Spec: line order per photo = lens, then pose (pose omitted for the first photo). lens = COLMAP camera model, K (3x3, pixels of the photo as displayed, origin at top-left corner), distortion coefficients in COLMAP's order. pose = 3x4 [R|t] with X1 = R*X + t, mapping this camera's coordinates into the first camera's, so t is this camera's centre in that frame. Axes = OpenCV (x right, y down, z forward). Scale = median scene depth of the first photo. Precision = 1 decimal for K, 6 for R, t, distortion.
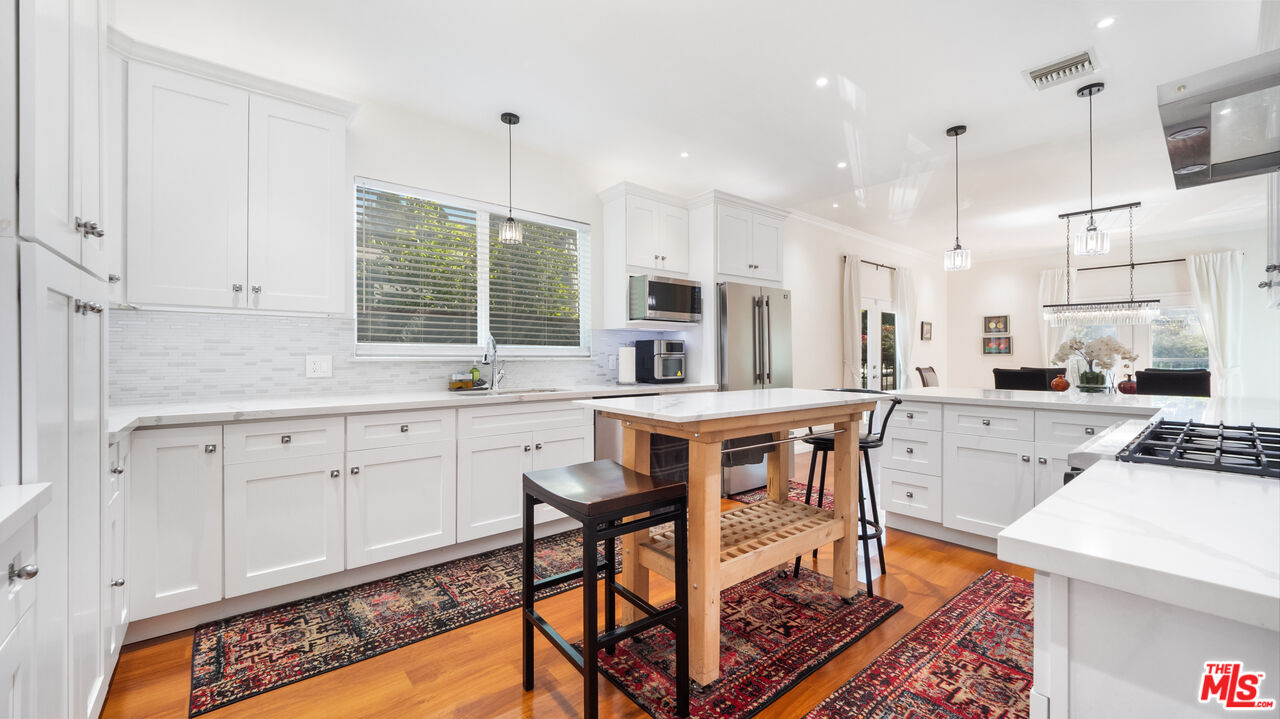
lens RADIAL K [[494.8, 0, 637.3], [0, 494.8, 356.4], [0, 0, 1]] dist [0.000139, 0.000128]
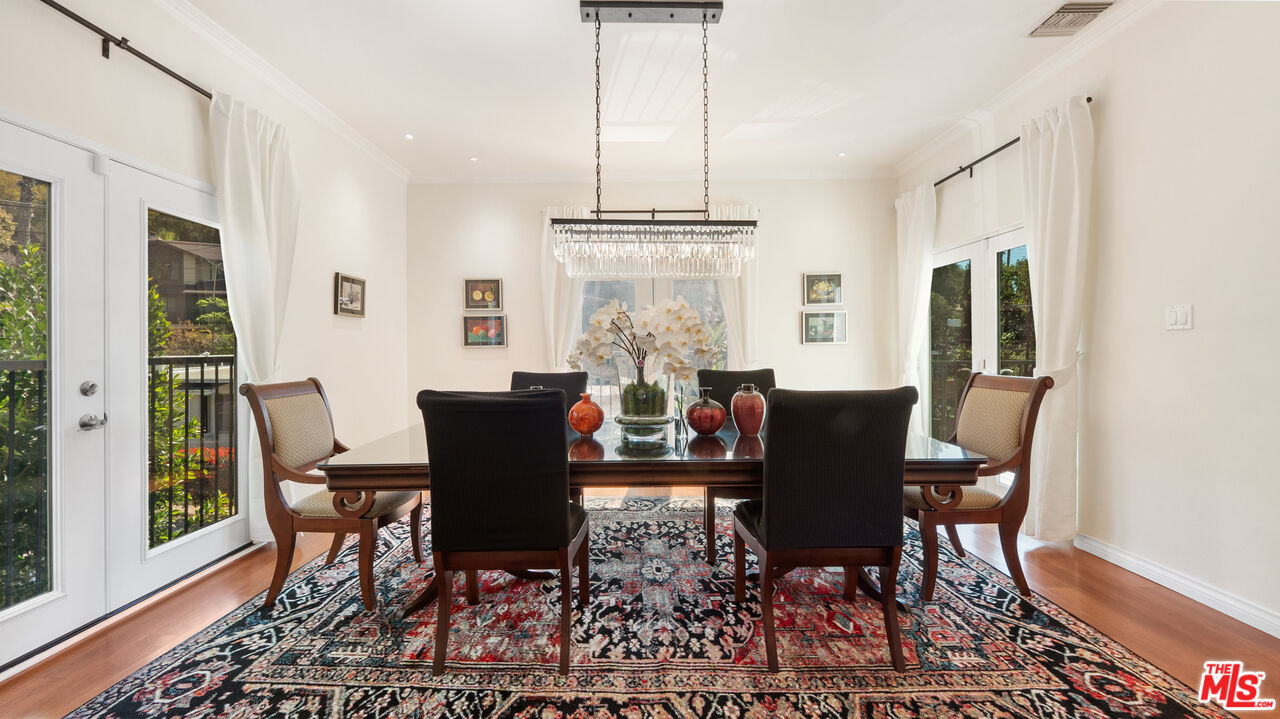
lens RADIAL K [[499.7, 0, 640.0], [0, 499.7, 359.5], [0, 0, 1]] dist [-0.010562, -0.000090]
pose [[0.643097, -0.013410, 0.765667, 0.459014], [0.004267, 0.999894, 0.013928, 0.003645], [-0.765772, -0.005690, 0.643086, 0.564298]]
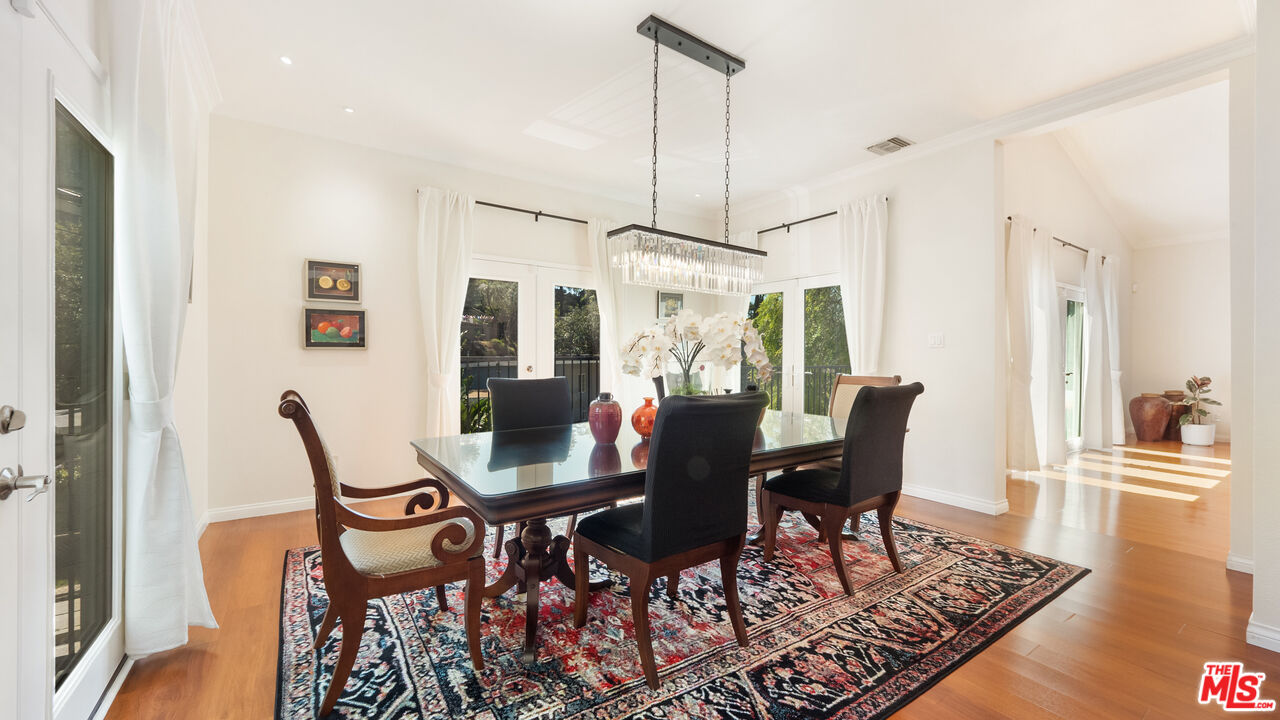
lens RADIAL K [[495.8, 0, 642.9], [0, 495.8, 370.8], [0, 0, 1]] dist [-0.012735, -0.000079]
pose [[0.096028, -0.021452, 0.995147, 0.352496], [-0.004784, 0.999746, 0.022012, 0.005758], [-0.995367, -0.006874, 0.095901, 0.775236]]
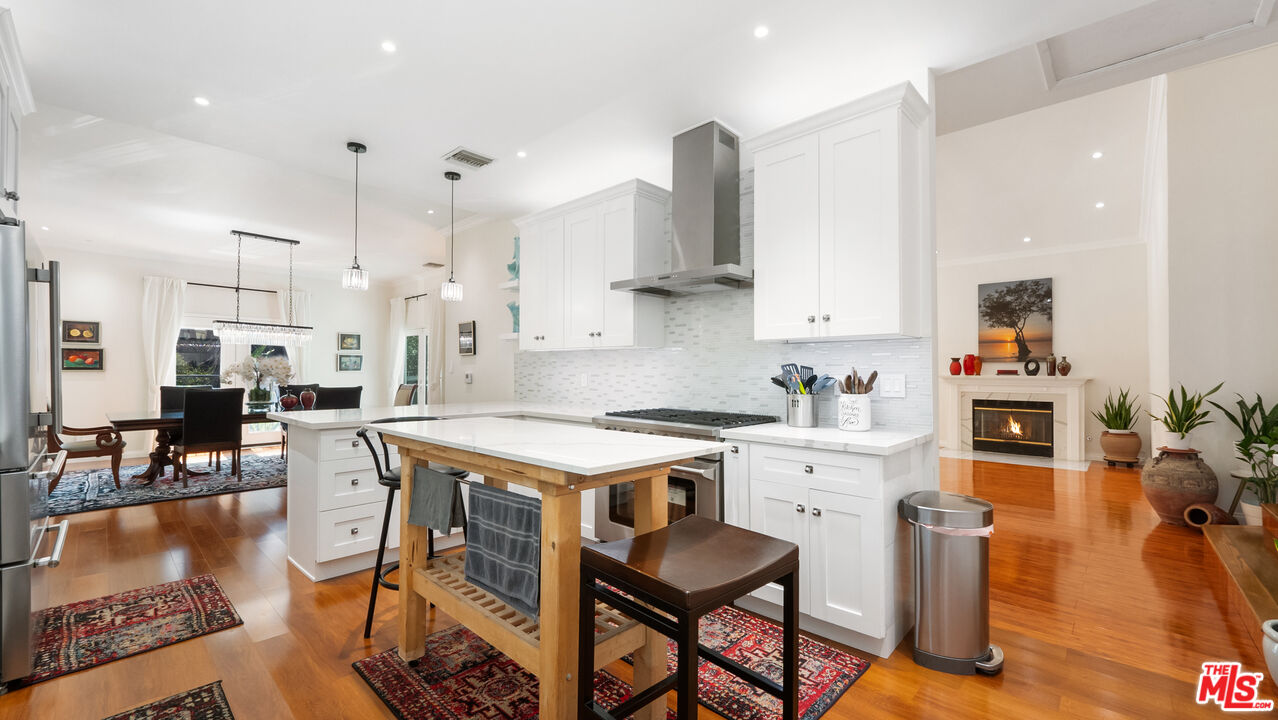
lens RADIAL K [[511.1, 0, 634.4], [0, 511.1, 364.8], [0, 0, 1]] dist [-0.000759, -0.000359]
pose [[-0.106586, 0.014534, 0.994197, -0.187036], [-0.005337, 0.999870, -0.015189, -0.006184], [-0.994289, -0.006925, -0.106494, 0.251193]]
